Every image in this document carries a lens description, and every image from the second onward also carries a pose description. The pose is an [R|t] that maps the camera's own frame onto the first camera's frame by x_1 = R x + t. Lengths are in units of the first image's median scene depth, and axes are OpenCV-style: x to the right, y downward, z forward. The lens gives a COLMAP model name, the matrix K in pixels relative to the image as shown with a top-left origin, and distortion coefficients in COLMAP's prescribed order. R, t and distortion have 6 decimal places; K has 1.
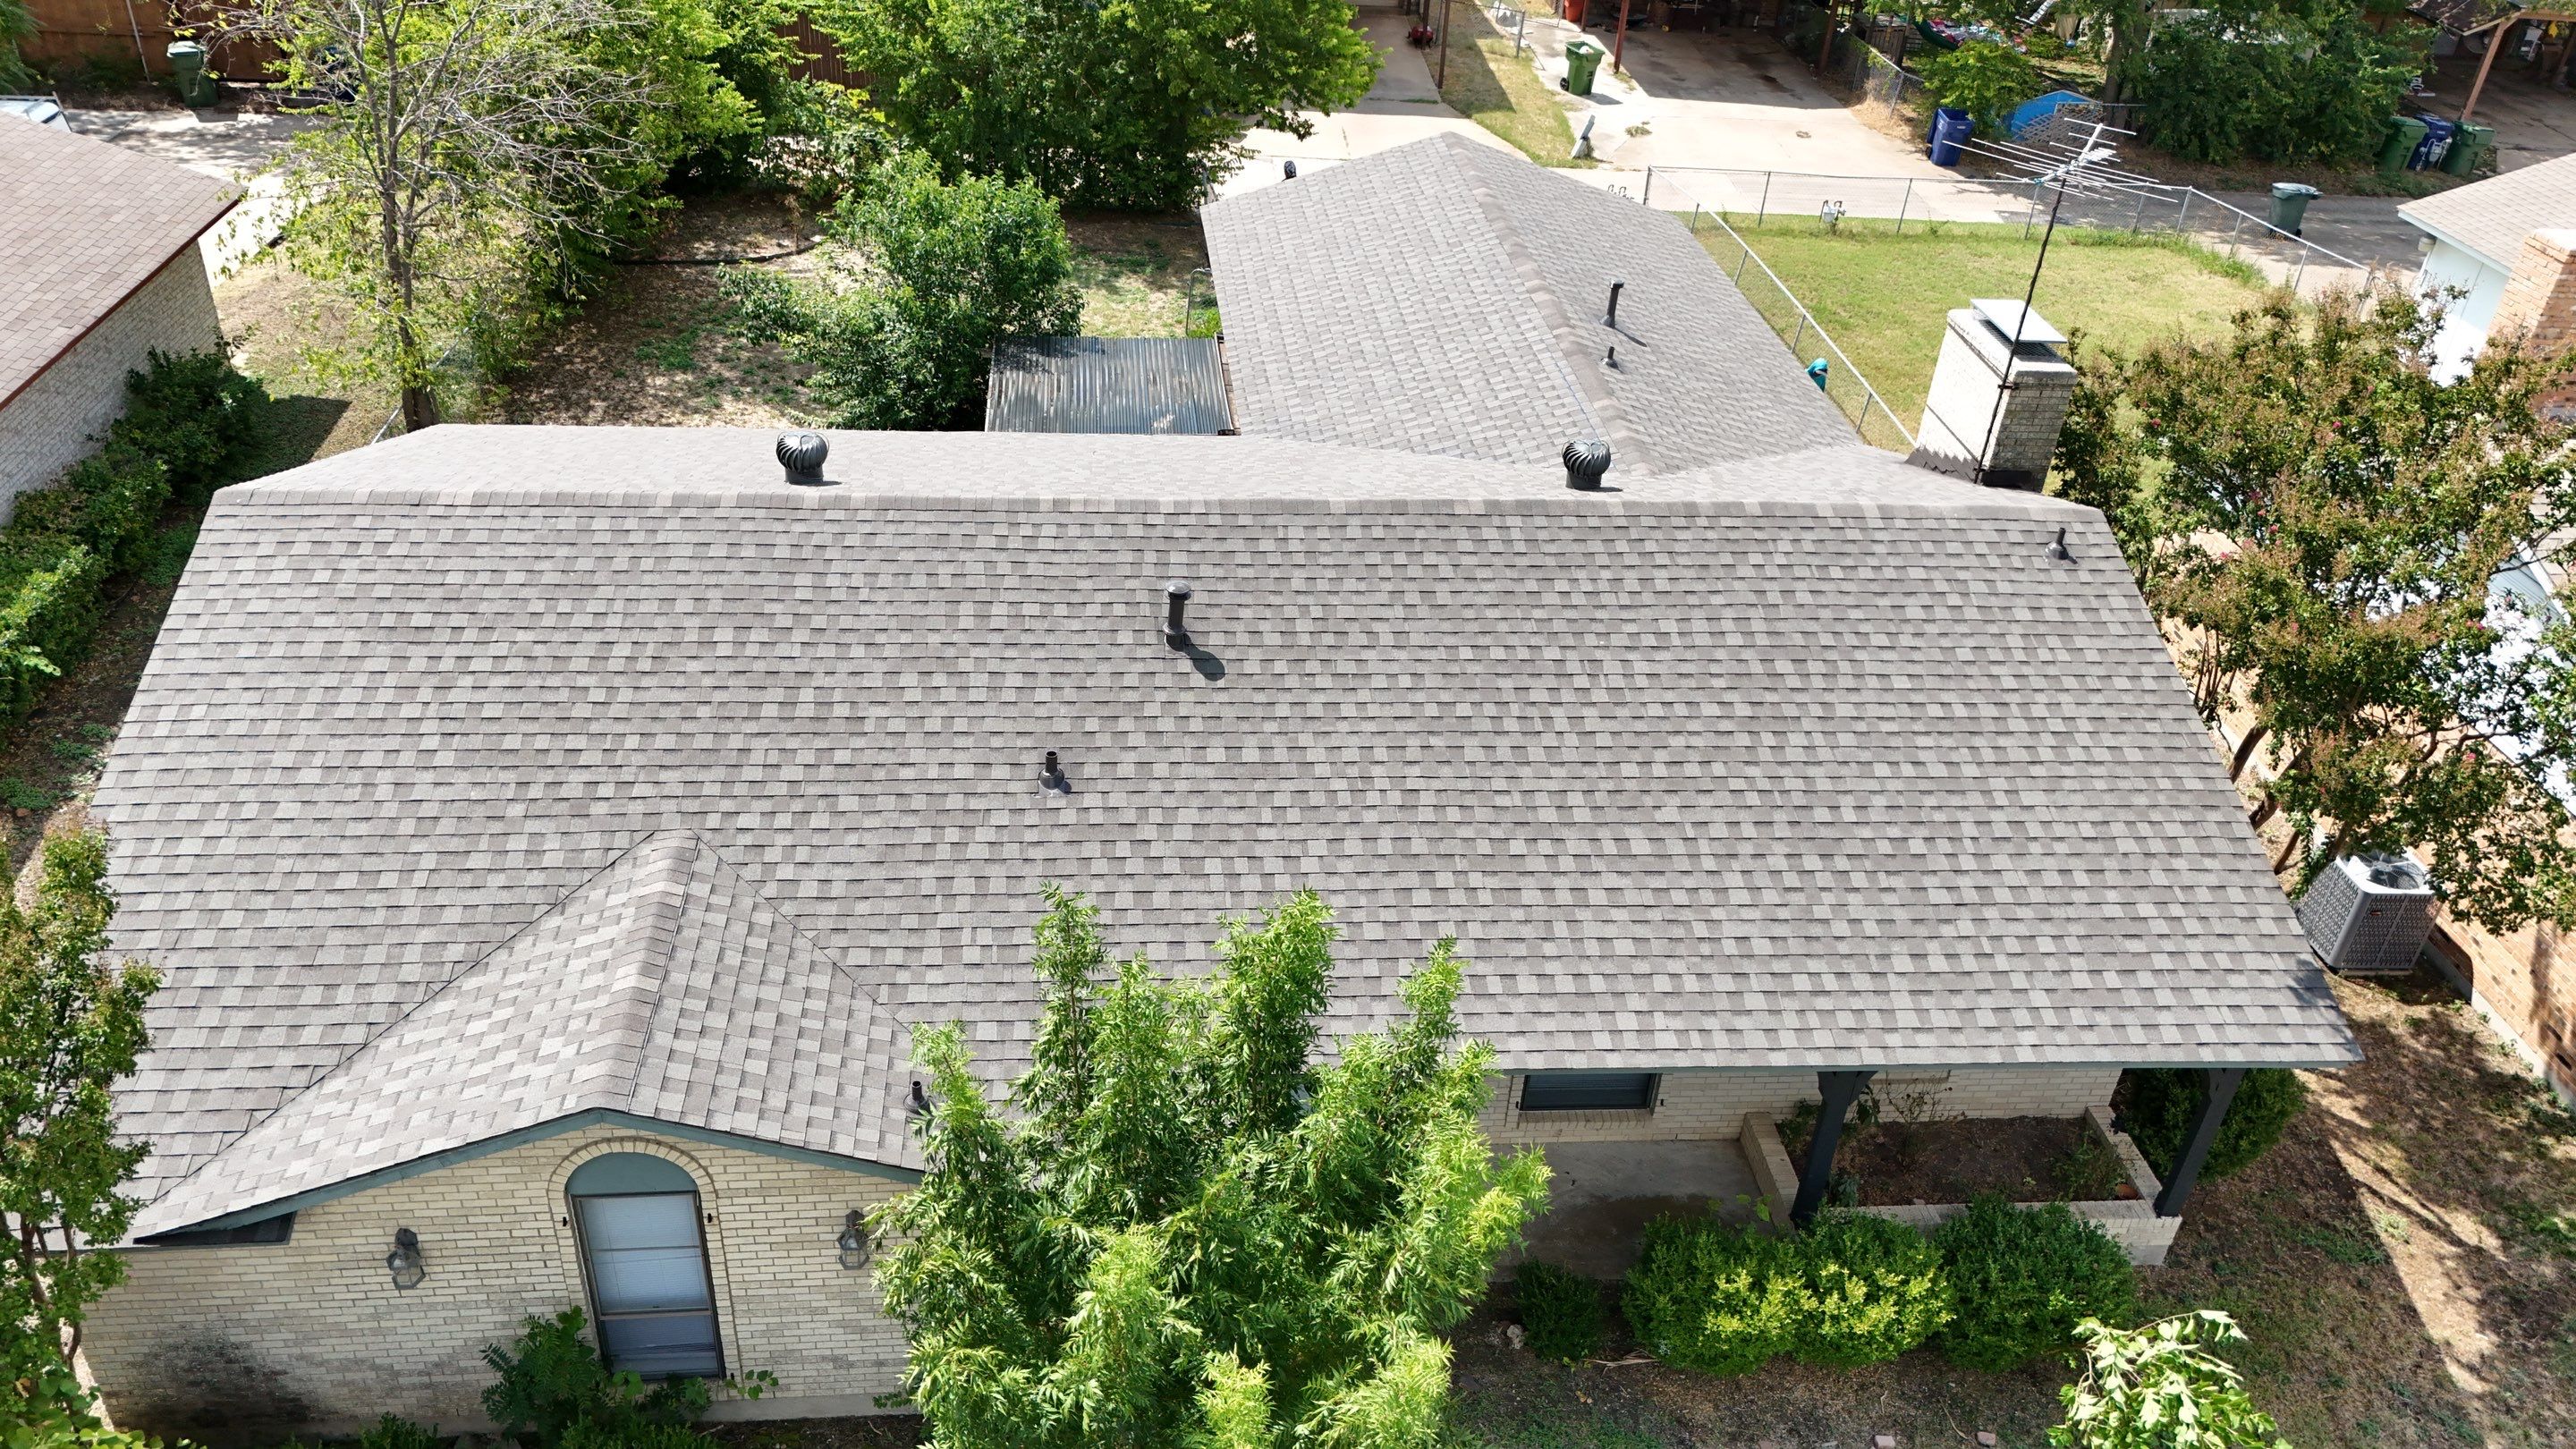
lens RADIAL K [[1857.5, 0, 1280.5], [0, 1857.5, 731.5], [0, 0, 1]] dist [0.084851, -0.077476]
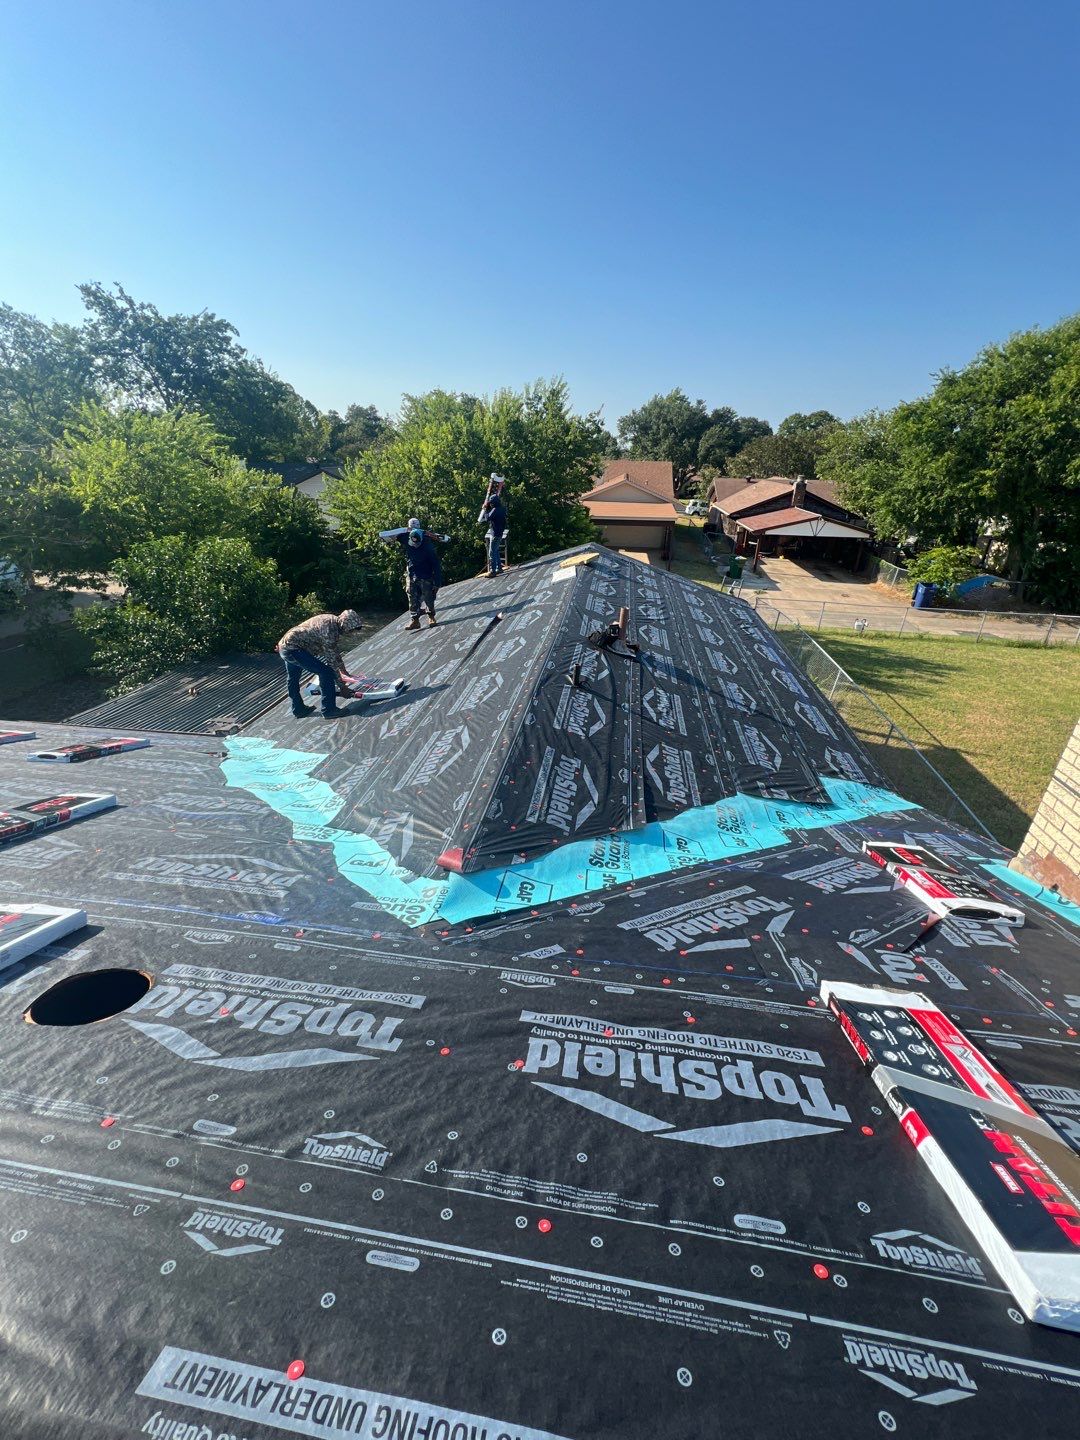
lens RADIAL K [[574.8, 0, 540.8], [0, 574.8, 722.2], [0, 0, 1]] dist [-0.003406, 0.000382]
pose [[0.973501, 0.058874, -0.220974, 0.325266], [-0.090247, 0.986771, -0.134682, -0.212400], [0.210122, 0.151055, 0.965935, 1.115346]]
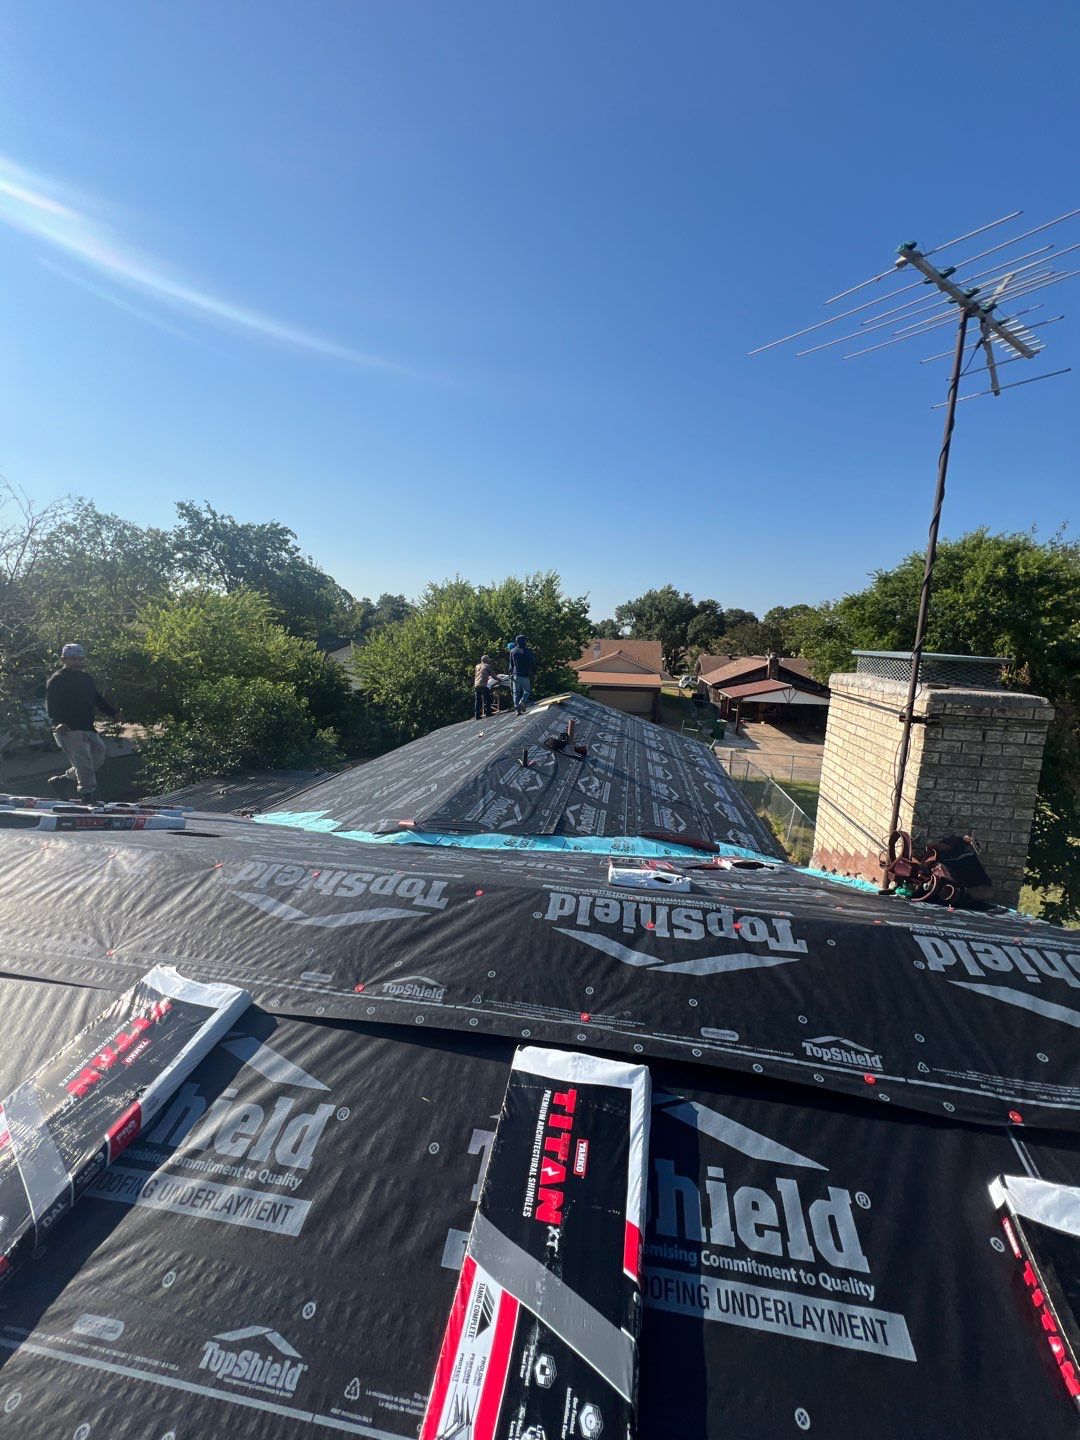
lens RADIAL K [[574.8, 0, 540.8], [0, 574.8, 722.2], [0, 0, 1]] dist [-0.003406, 0.000382]
pose [[0.969594, 0.010304, -0.244503, 0.398100], [-0.113094, 0.904891, -0.410345, -0.120316], [0.217020, 0.425520, 0.878542, 1.028675]]
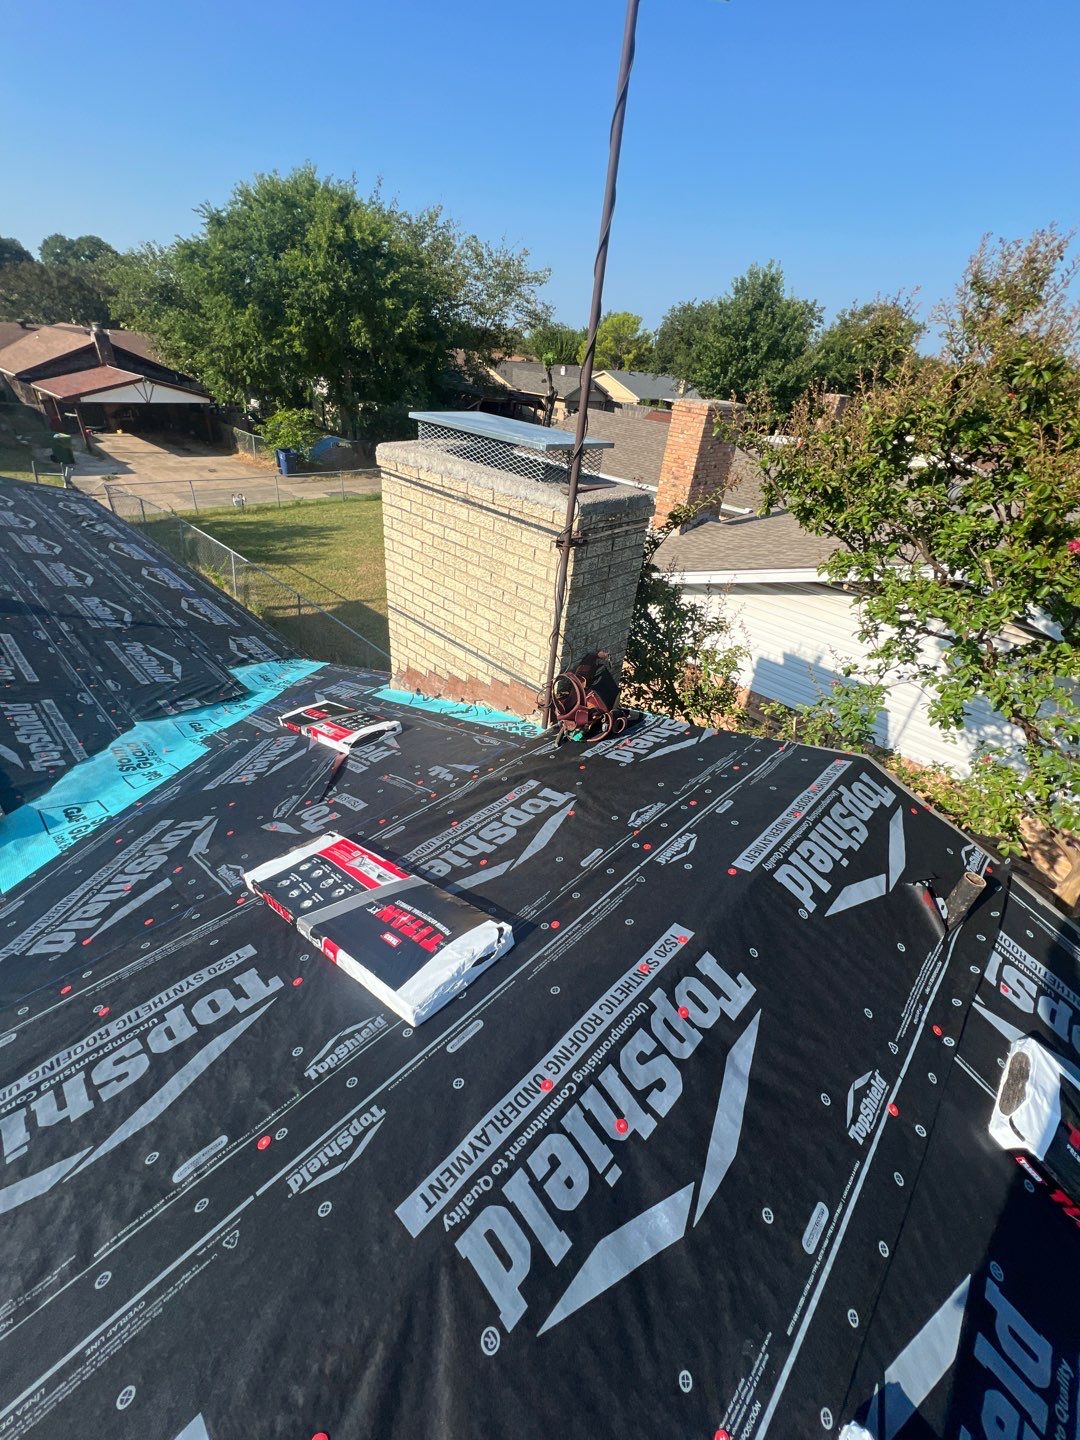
lens RADIAL K [[574.8, 0, 540.8], [0, 574.8, 722.2], [0, 0, 1]] dist [-0.003406, 0.000382]
pose [[0.748667, -0.355114, 0.559814, 0.355175], [0.321342, 0.932988, 0.162088, -0.209076], [-0.579860, 0.058542, 0.812610, 1.117145]]
